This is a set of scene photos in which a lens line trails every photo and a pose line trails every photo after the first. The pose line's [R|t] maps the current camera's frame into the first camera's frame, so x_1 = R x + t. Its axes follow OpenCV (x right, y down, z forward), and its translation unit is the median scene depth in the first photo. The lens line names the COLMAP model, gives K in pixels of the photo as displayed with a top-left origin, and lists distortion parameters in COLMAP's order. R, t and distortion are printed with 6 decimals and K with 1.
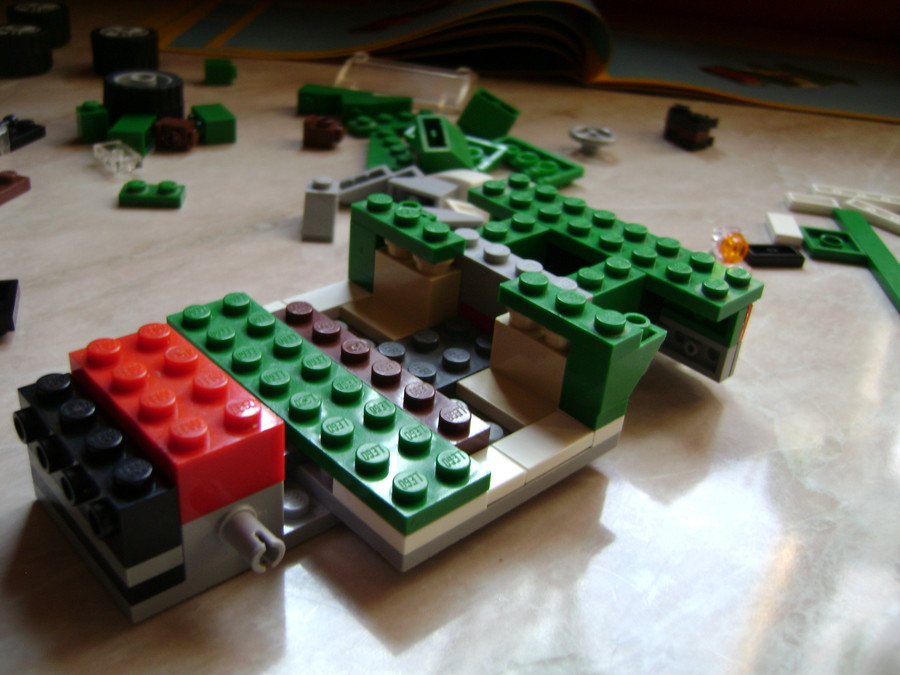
lens RADIAL K [[922.2, 0, 447.9], [0, 922.2, 337.7], [0, 0, 1]] dist [-0.178426, 0.101009]
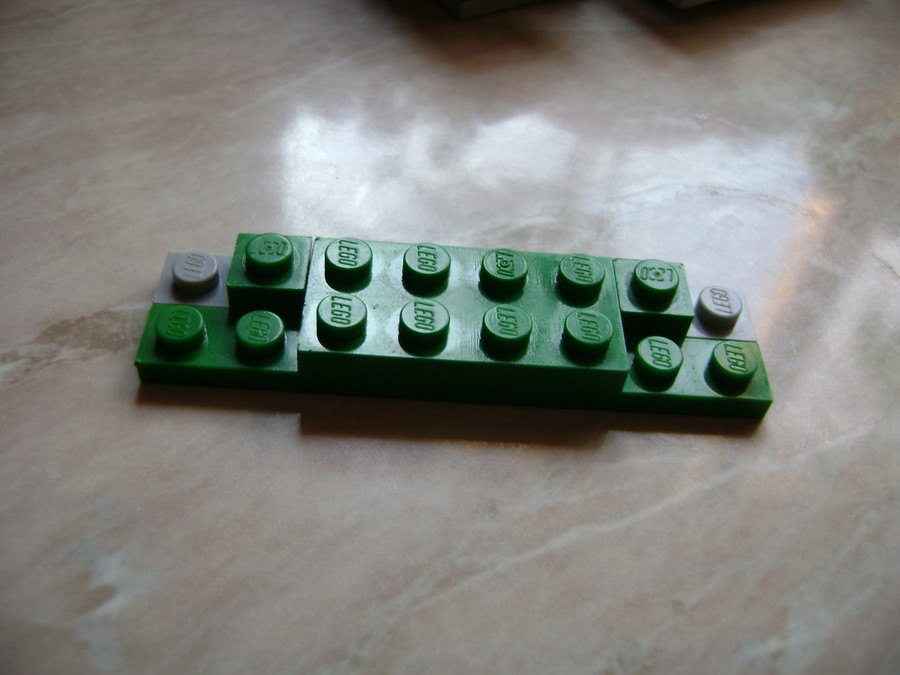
lens RADIAL K [[919.5, 0, 447.1], [0, 919.5, 337.0], [0, 0, 1]] dist [-0.179122, 0.091249]
pose [[0.999956, -0.002160, -0.009159, -0.118264], [0.004934, 0.949132, 0.314840, 0.108127], [0.008013, -0.314871, 0.949101, -0.030762]]
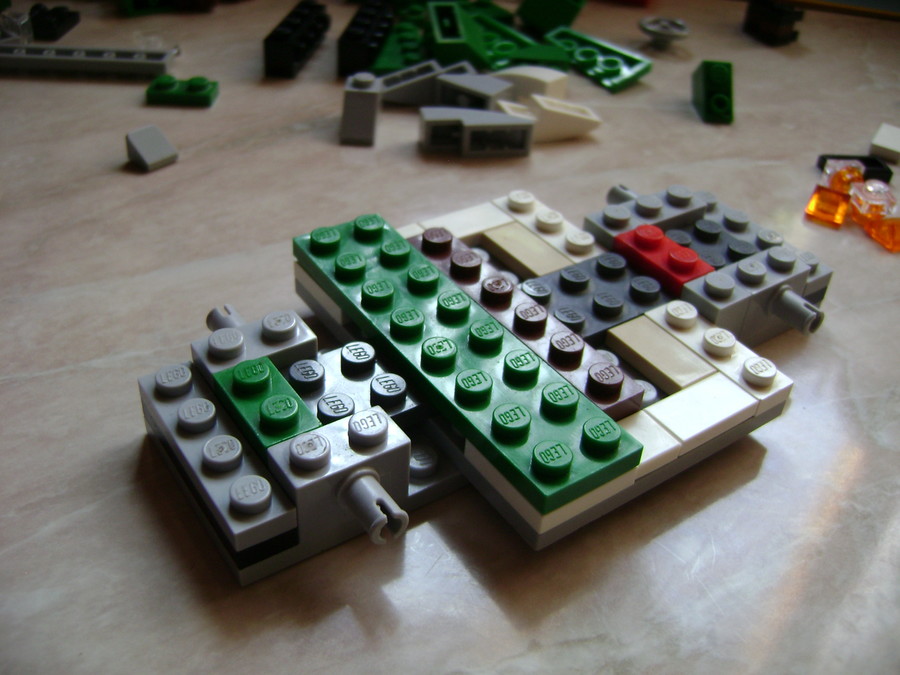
lens RADIAL K [[919.5, 0, 447.1], [0, 919.5, 337.0], [0, 0, 1]] dist [-0.179122, 0.091249]
pose [[0.996697, 0.026834, -0.076651, 0.022926], [-0.017124, 0.992054, 0.124638, -0.026831], [0.079386, -0.122914, 0.989237, 0.068783]]
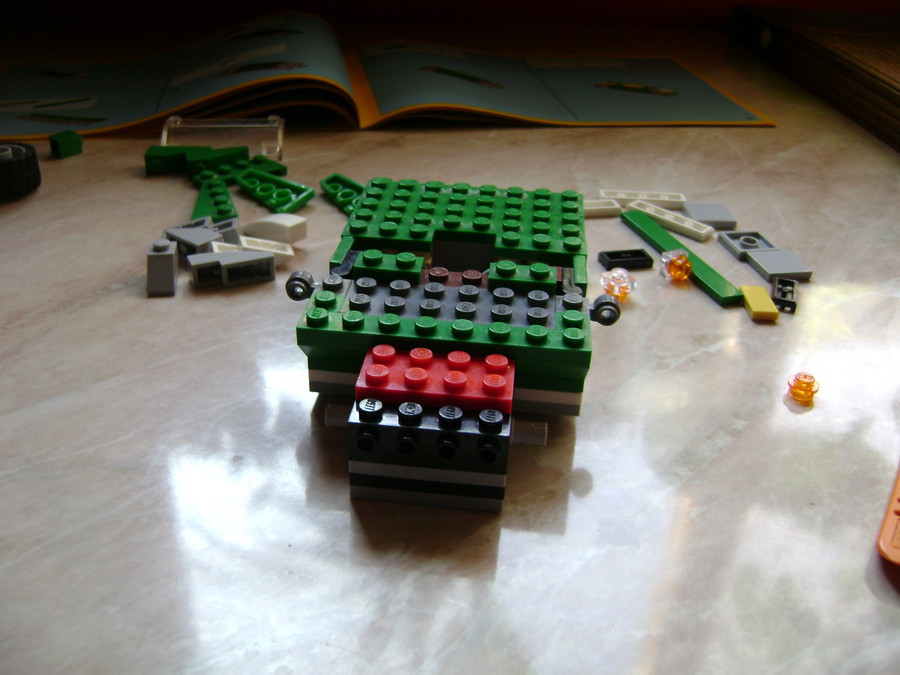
lens RADIAL K [[922.2, 0, 447.9], [0, 922.2, 337.7], [0, 0, 1]] dist [-0.178426, 0.101009]
pose [[0.991450, -0.103833, 0.079031, 0.121235], [0.102150, 0.994453, 0.025071, -0.039719], [-0.081196, -0.016784, 0.996557, -0.195487]]
